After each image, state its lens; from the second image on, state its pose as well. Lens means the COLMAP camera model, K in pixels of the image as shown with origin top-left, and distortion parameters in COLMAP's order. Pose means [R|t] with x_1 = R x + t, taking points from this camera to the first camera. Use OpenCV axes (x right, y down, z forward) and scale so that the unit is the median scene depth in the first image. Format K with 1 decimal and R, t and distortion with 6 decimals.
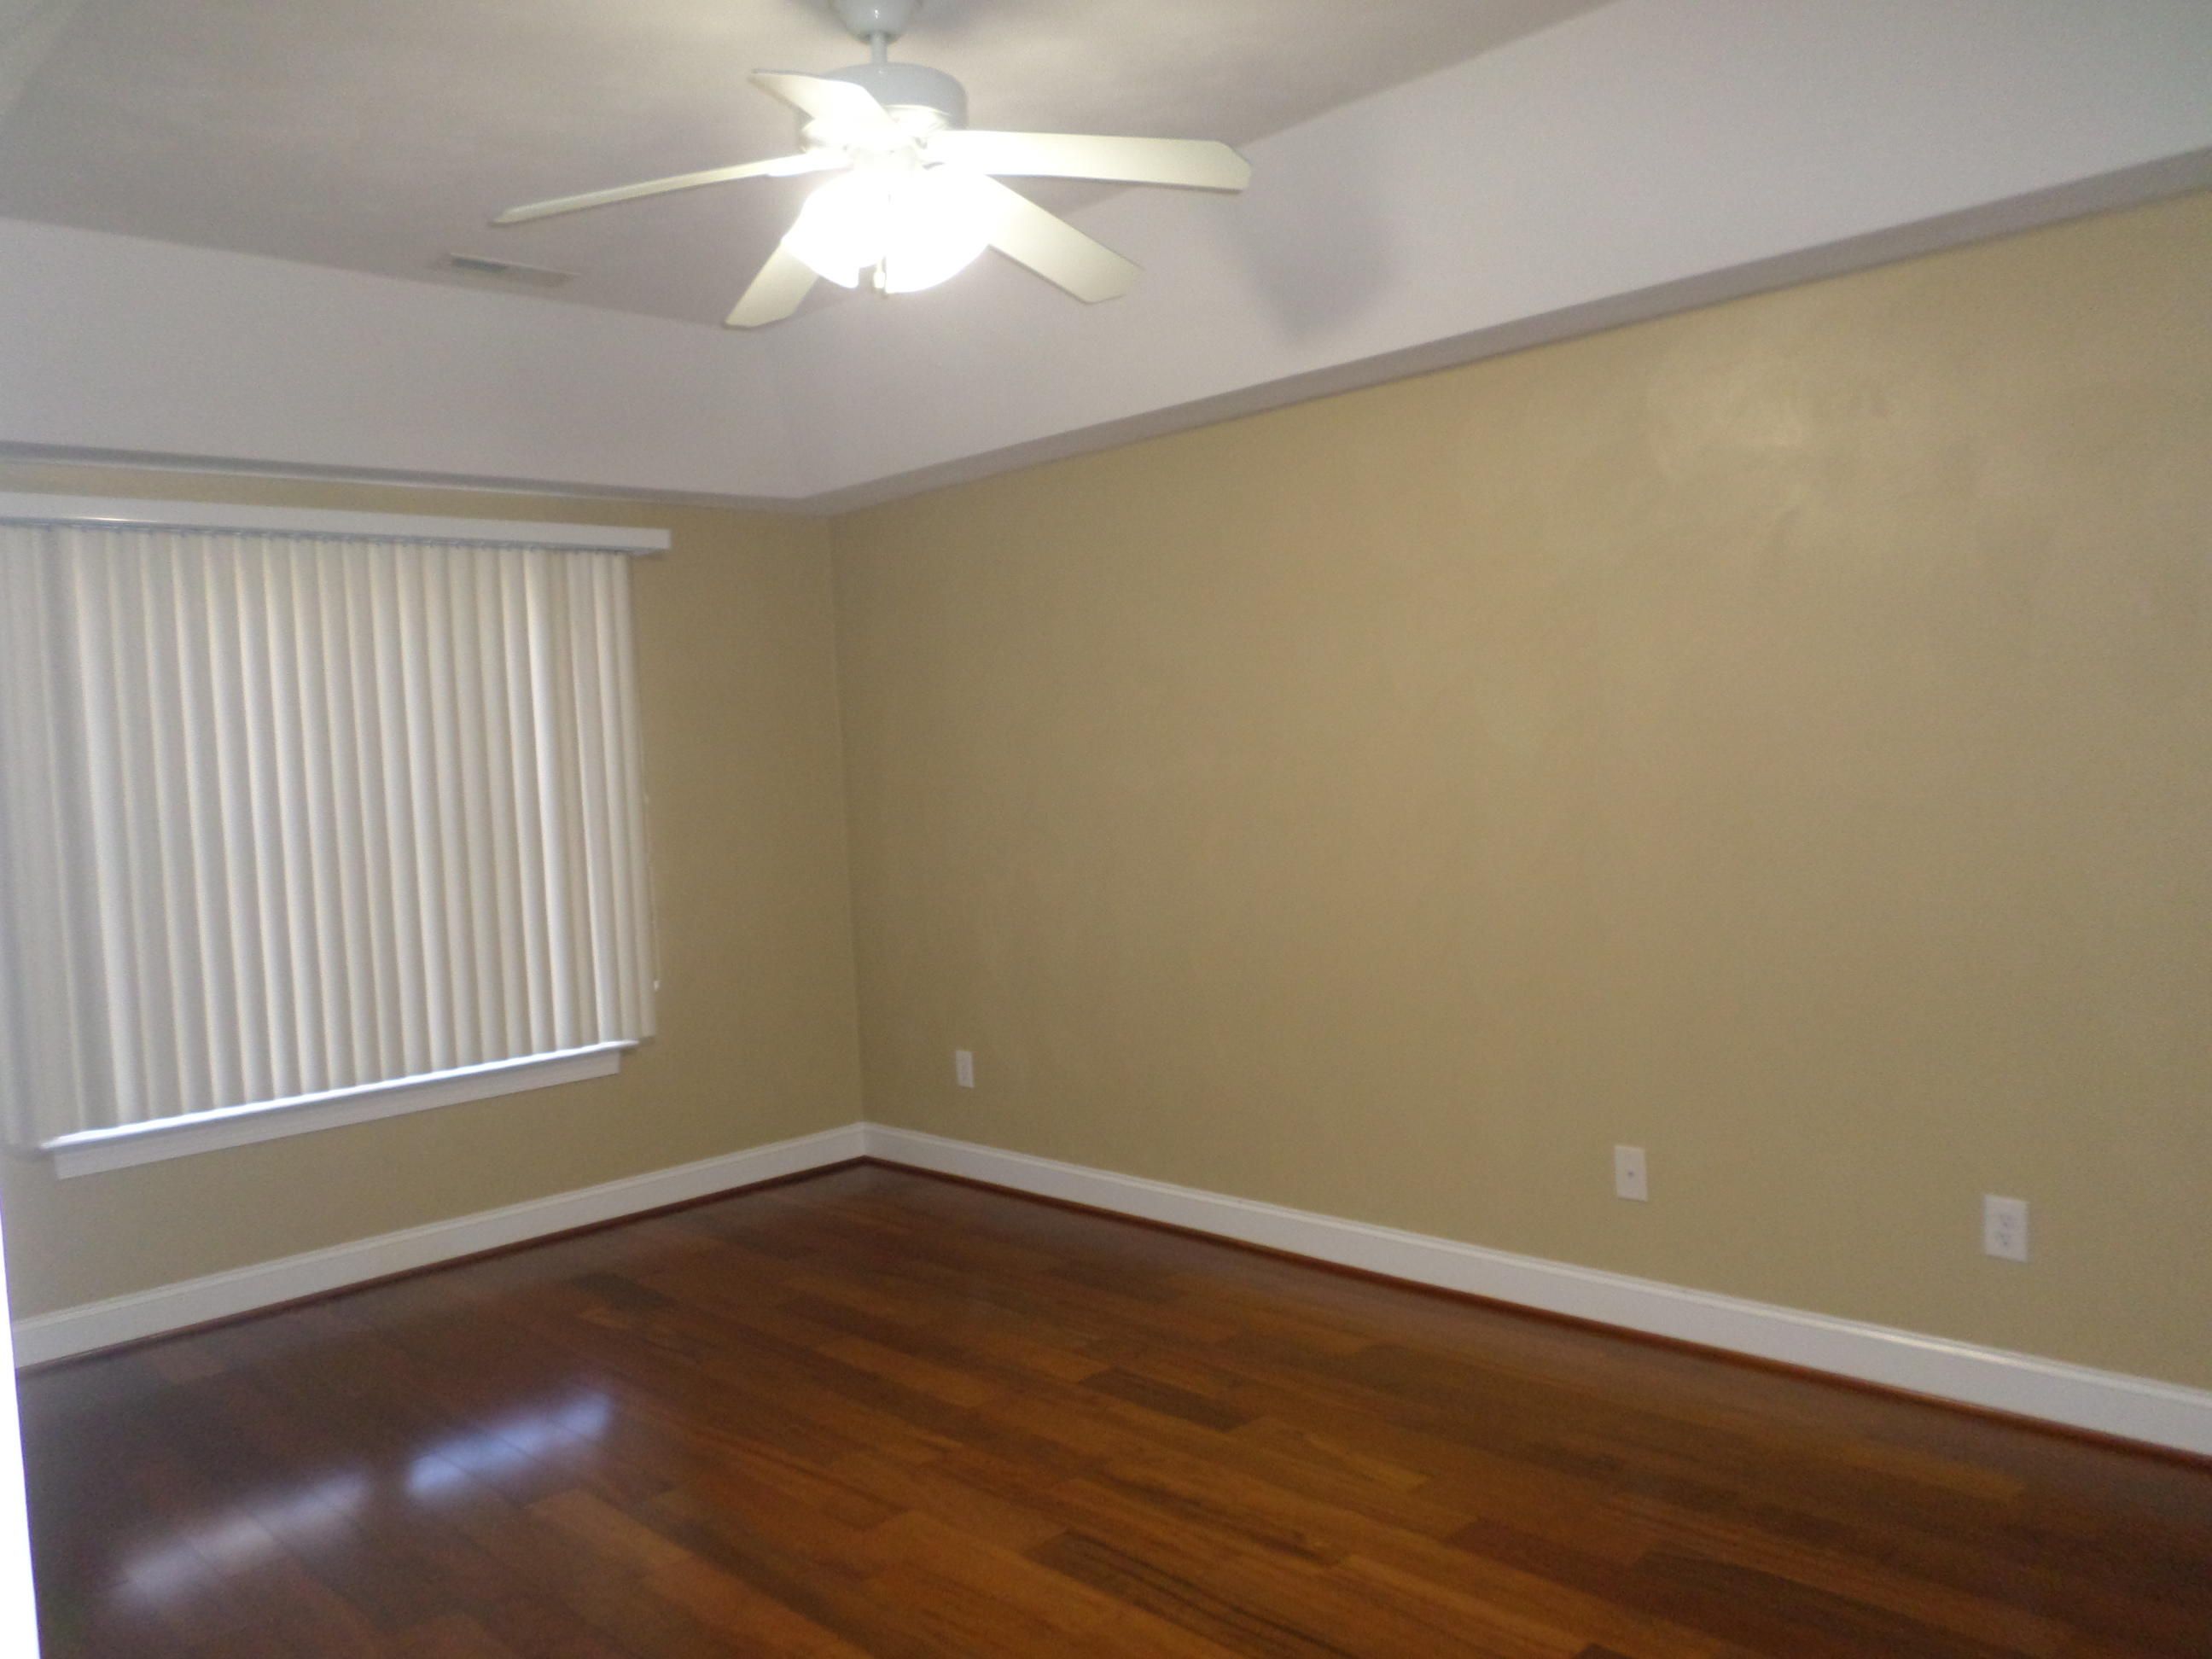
lens RADIAL K [[1699.7, 0, 1106.0], [0, 1699.7, 829.5], [0, 0, 1]] dist [0.012232, -0.042227]
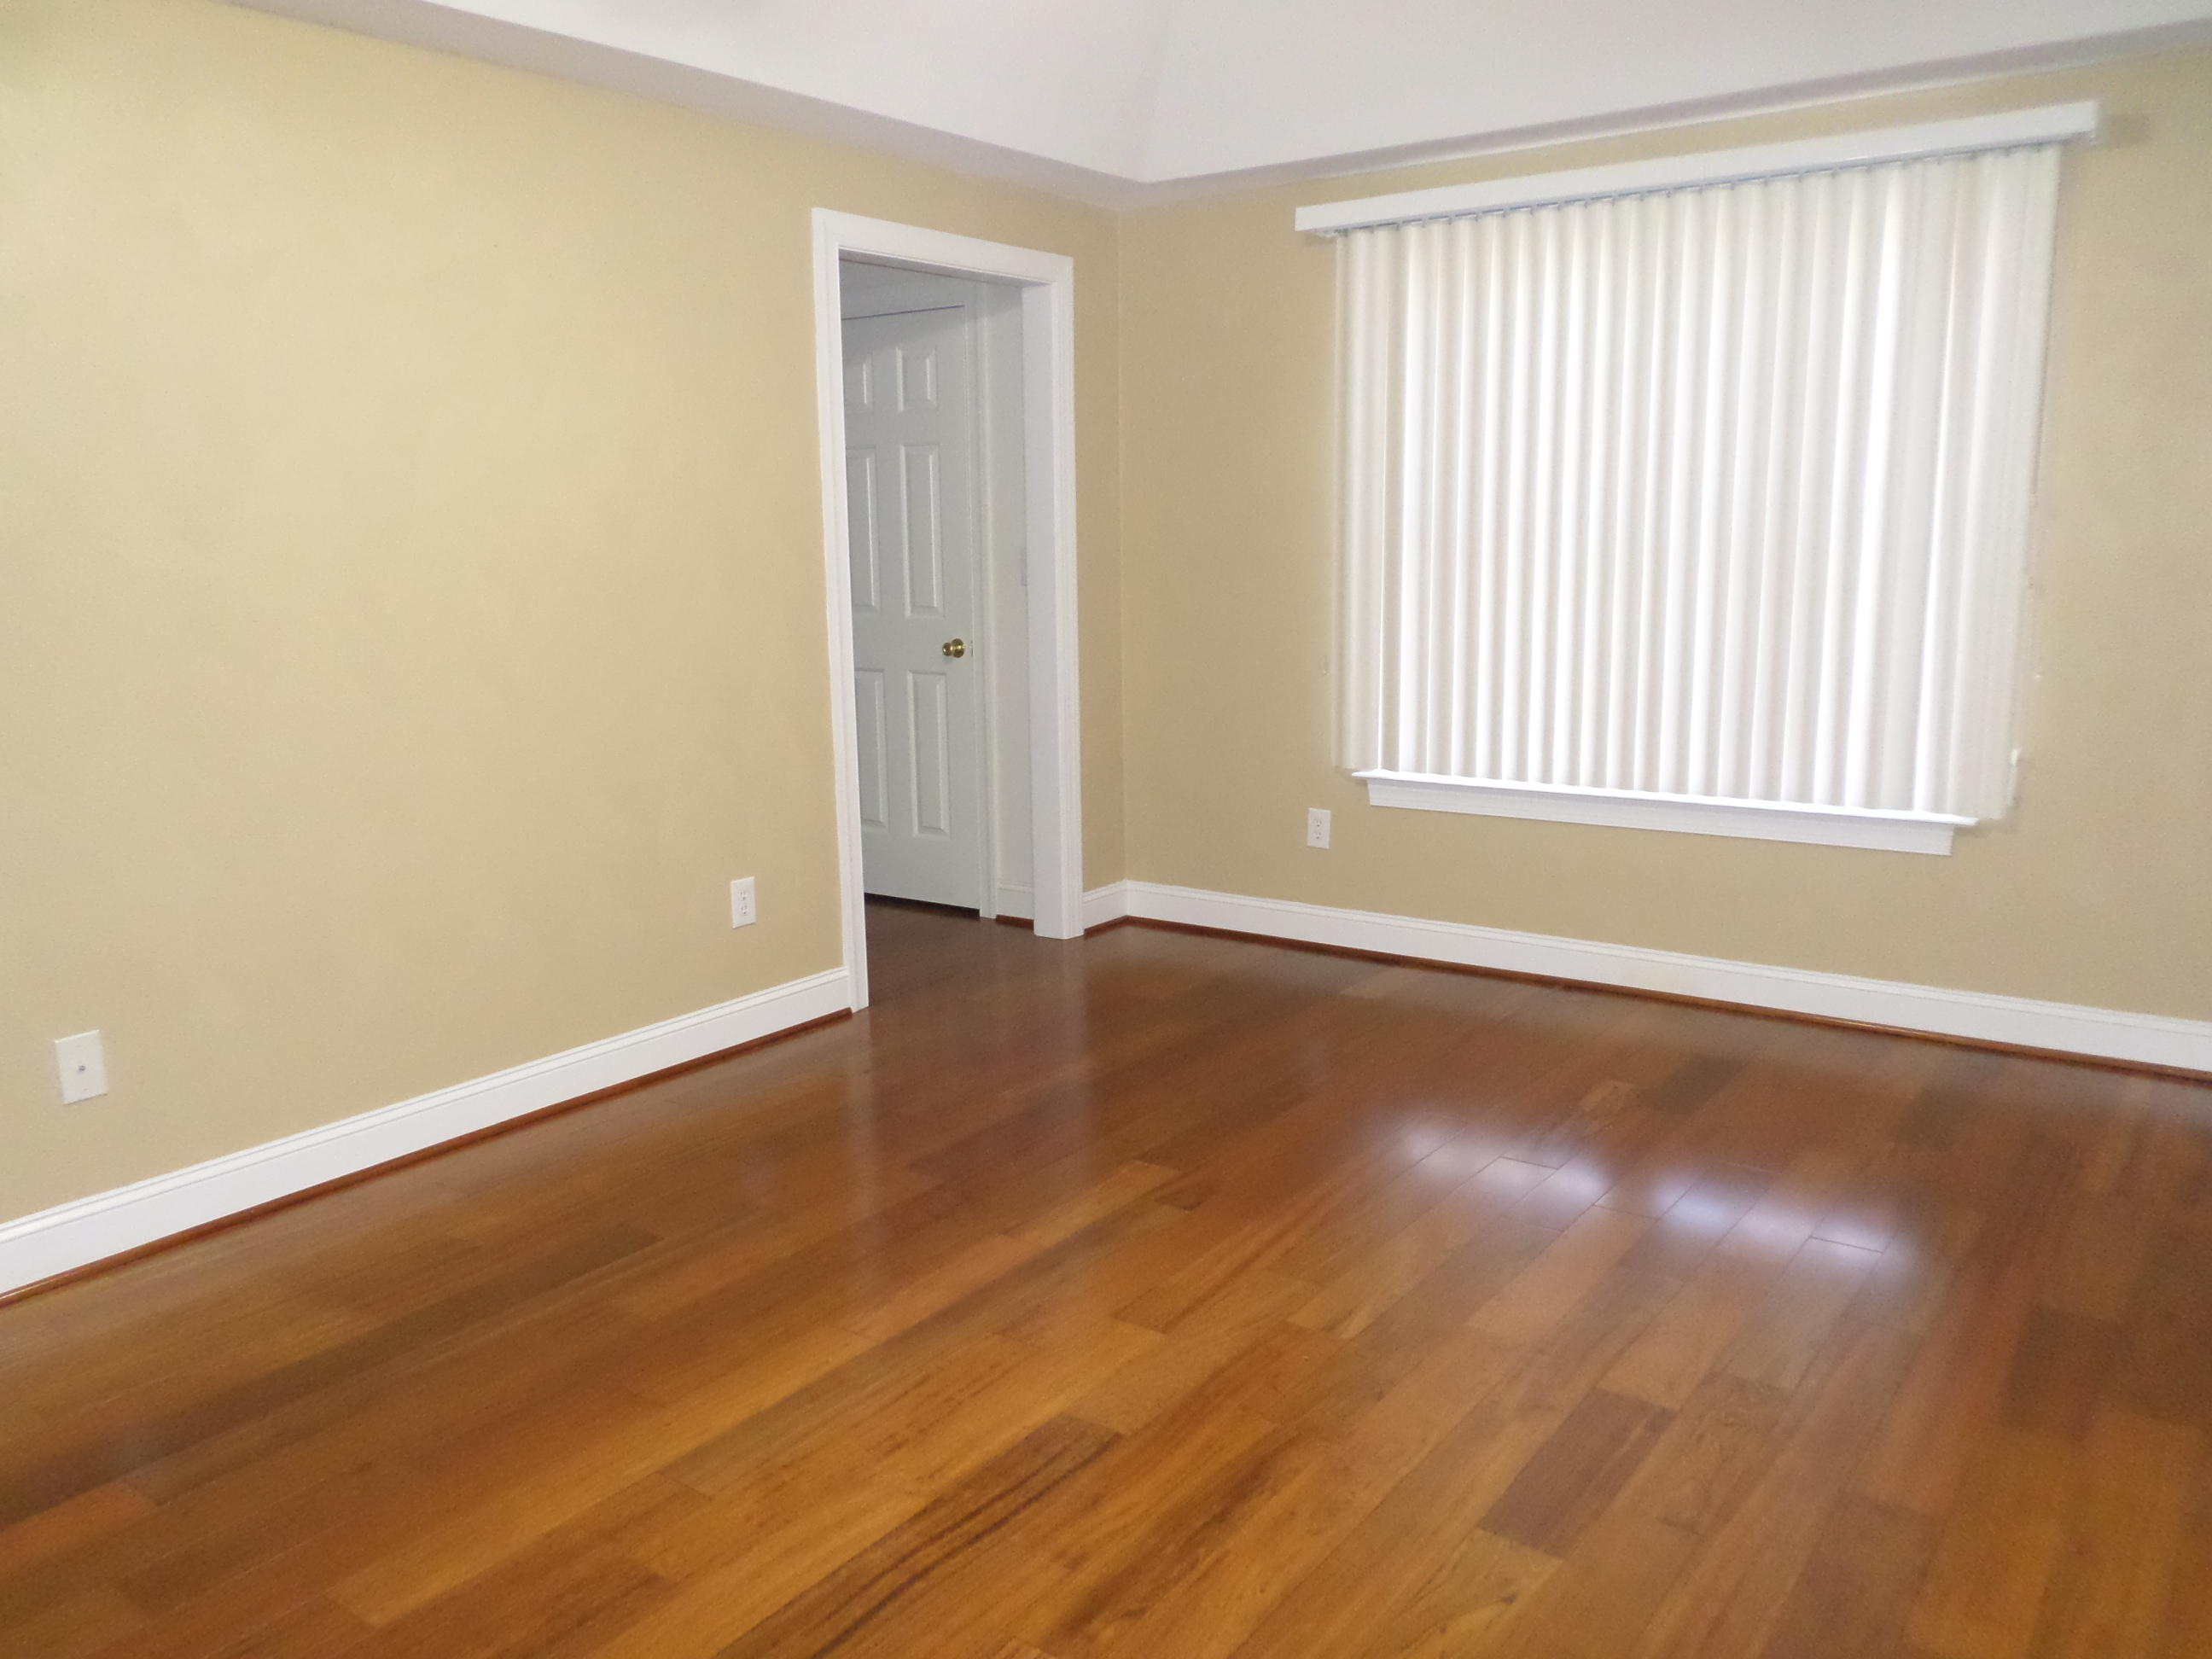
lens RADIAL K [[1699.7, 0, 1106.0], [0, 1699.7, 829.5], [0, 0, 1]] dist [0.012232, -0.042227]
pose [[0.167487, 0.225734, -0.959683, 0.551503], [-0.037267, 0.974188, 0.222642, -0.037912], [0.985170, -0.001525, 0.171576, 0.686997]]
